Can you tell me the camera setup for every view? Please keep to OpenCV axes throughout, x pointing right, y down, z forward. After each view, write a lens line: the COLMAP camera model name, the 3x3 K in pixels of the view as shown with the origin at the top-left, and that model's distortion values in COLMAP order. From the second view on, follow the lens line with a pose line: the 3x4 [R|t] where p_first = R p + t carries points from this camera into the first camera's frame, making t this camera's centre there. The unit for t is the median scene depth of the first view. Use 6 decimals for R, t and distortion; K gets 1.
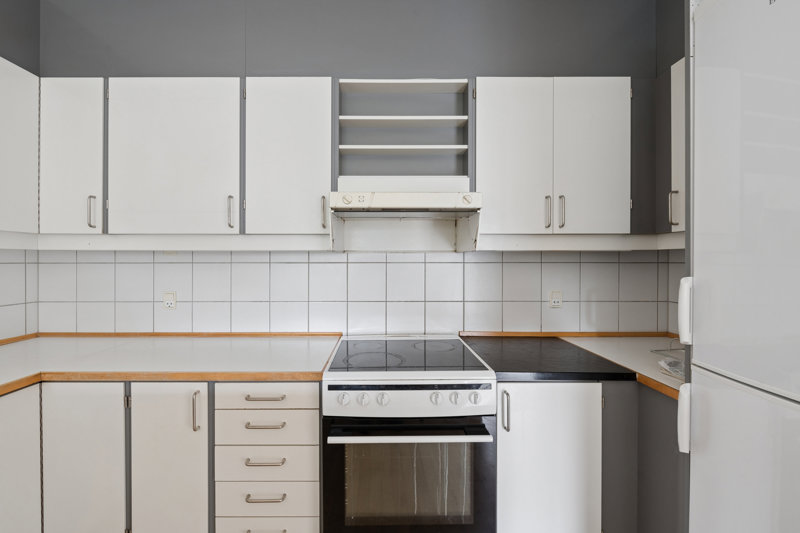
lens RADIAL K [[349.3, 0, 384.5], [0, 349.3, 263.3], [0, 0, 1]] dist [-0.008048, 0.001319]
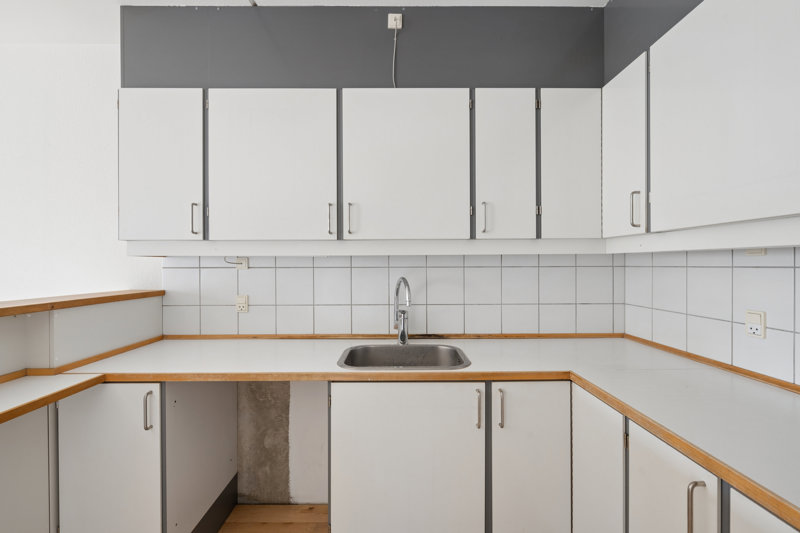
lens RADIAL K [[349.3, 0, 401.0], [0, 349.3, 264.7], [0, 0, 1]] dist [-0.008048, 0.001319]
pose [[0.009987, -0.000388, -0.999950, 0.043827], [-0.003209, 0.999995, -0.000420, -0.003888], [0.999945, 0.003213, 0.009986, 0.386811]]
